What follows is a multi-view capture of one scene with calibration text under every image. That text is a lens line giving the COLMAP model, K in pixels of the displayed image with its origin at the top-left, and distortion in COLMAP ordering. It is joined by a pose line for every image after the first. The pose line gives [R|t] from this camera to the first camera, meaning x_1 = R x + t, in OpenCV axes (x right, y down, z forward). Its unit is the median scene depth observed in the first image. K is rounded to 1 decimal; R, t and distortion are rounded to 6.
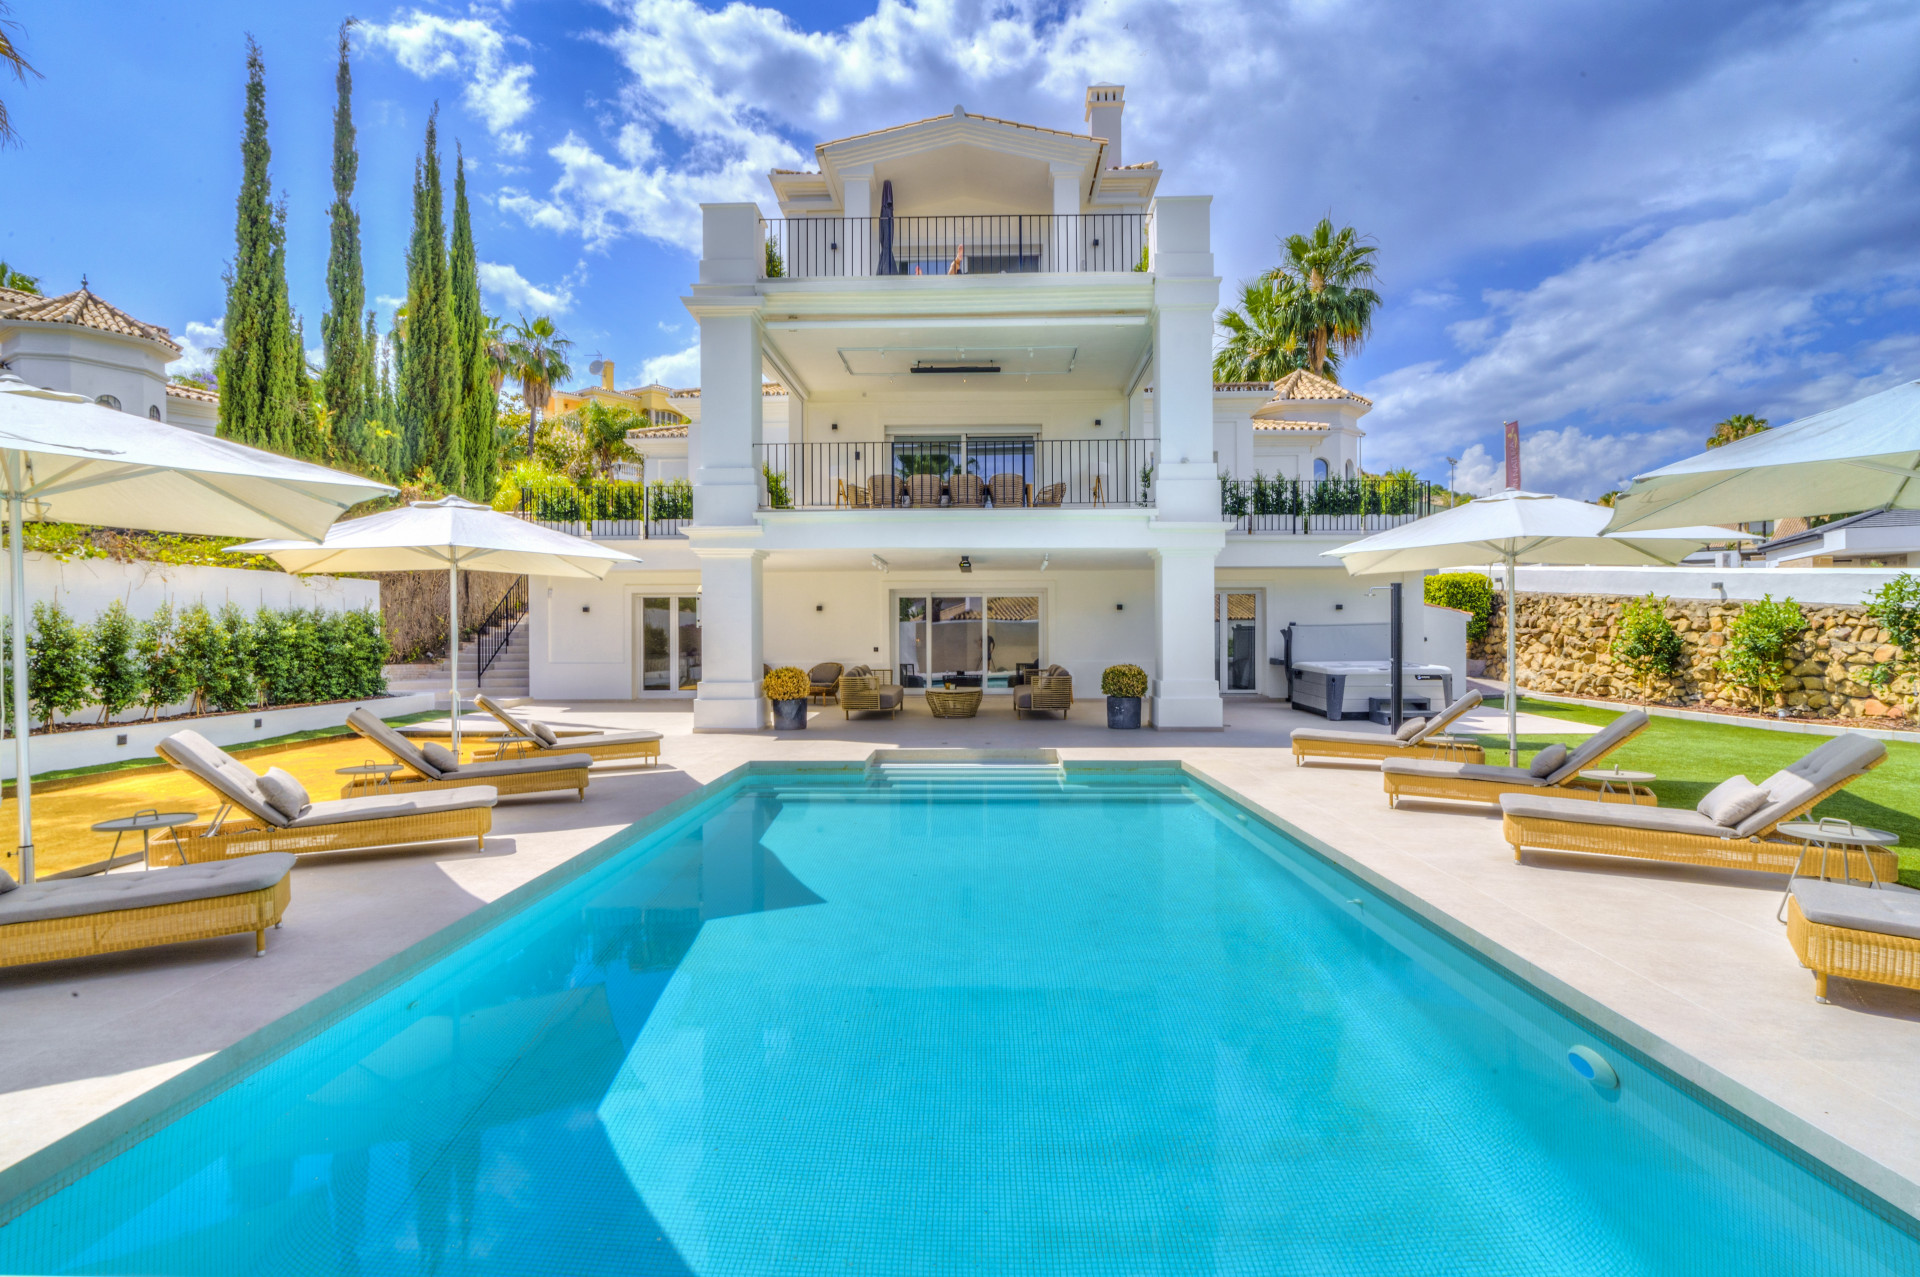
lens RADIAL K [[996.1, 0, 954.1], [0, 996.1, 633.7], [0, 0, 1]] dist [0.000447, -0.000360]
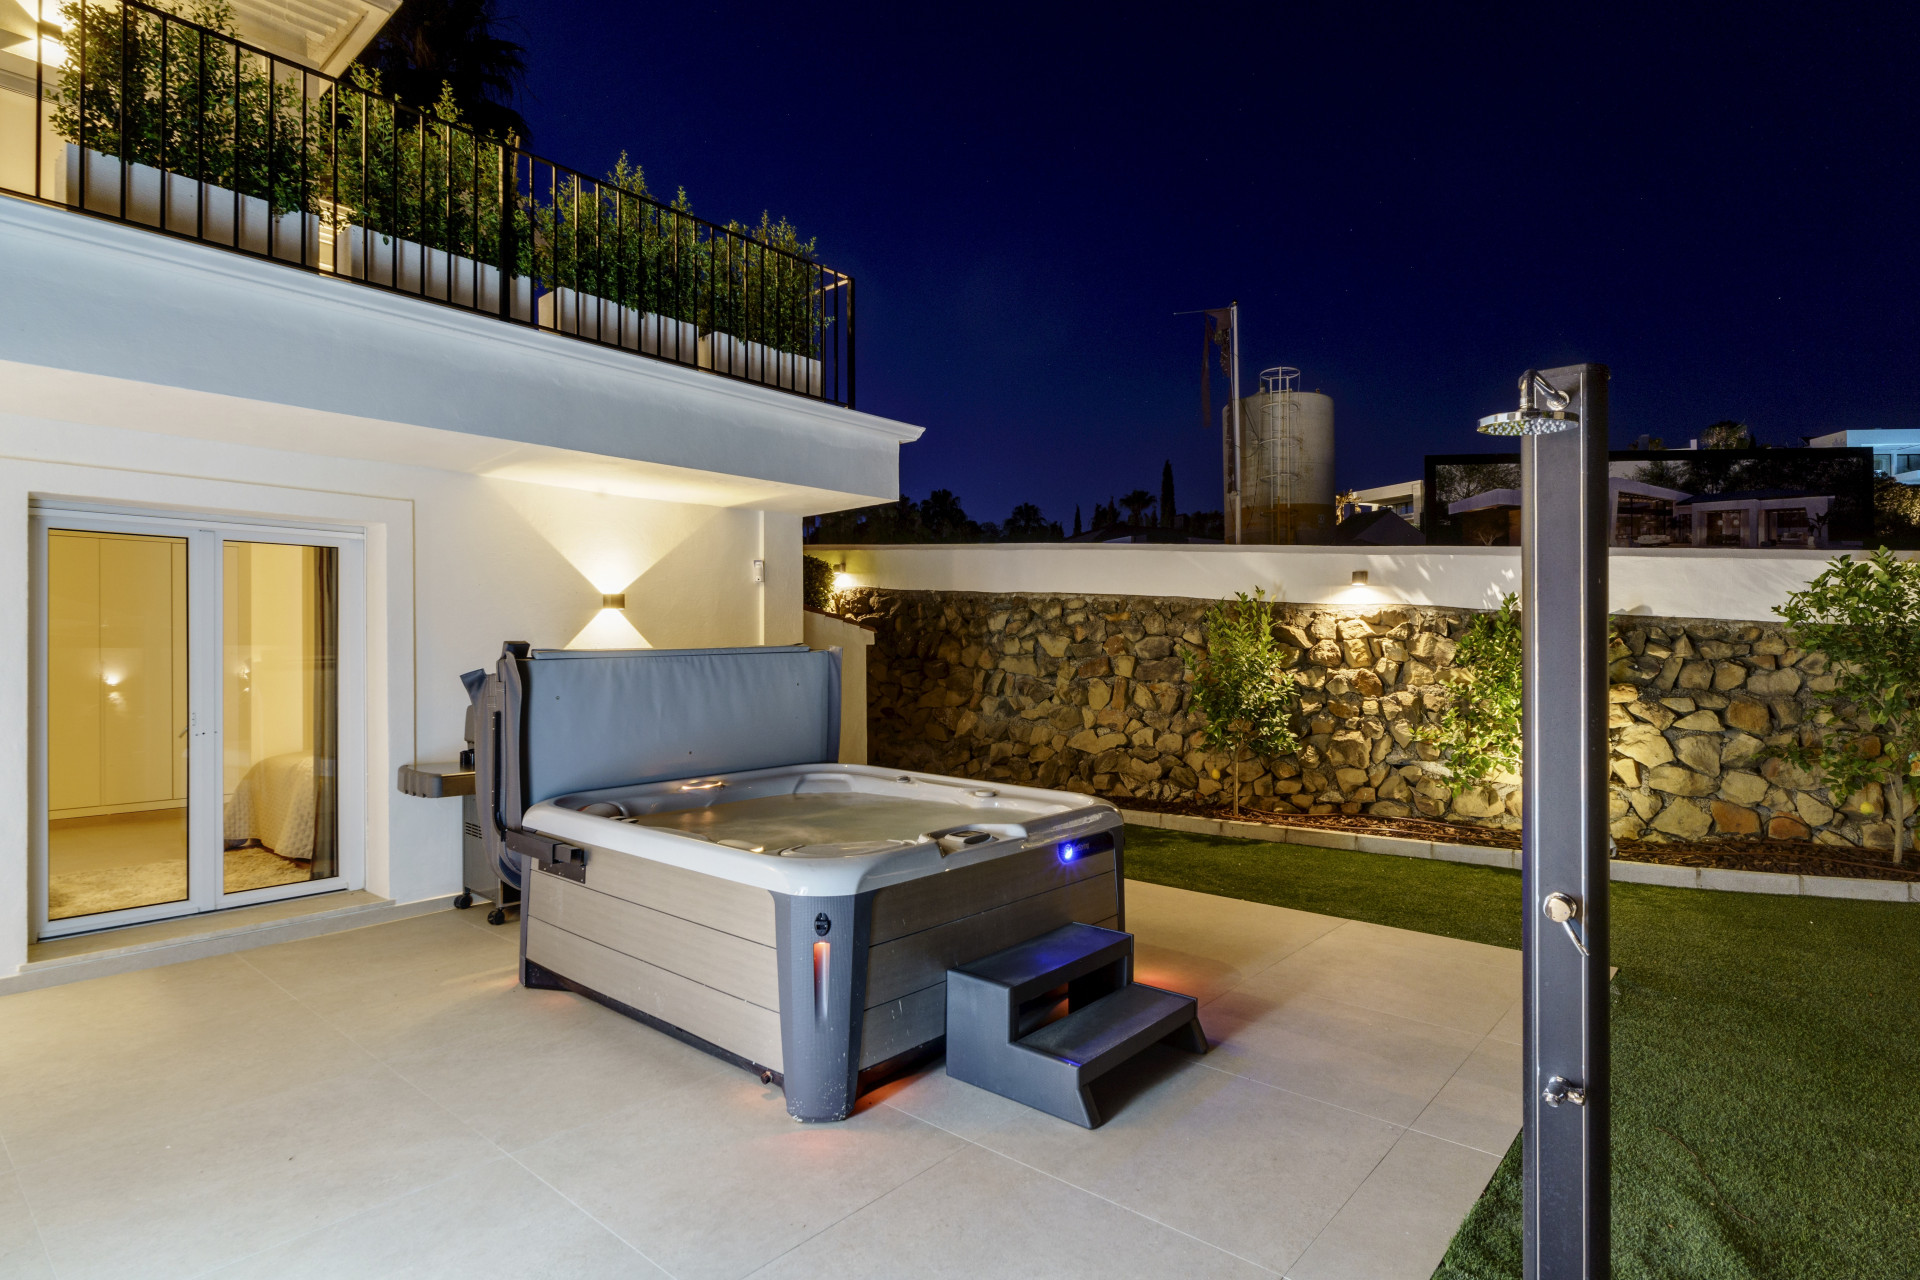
lens RADIAL K [[996.1, 0, 957.6], [0, 996.1, 643.1], [0, 0, 1]] dist [0.000447, -0.000360]
pose [[0.633645, 0.008639, 0.773576, 0.222775], [0.002842, 0.999905, -0.013495, -0.008478], [-0.773619, 0.010749, 0.633560, 0.787421]]
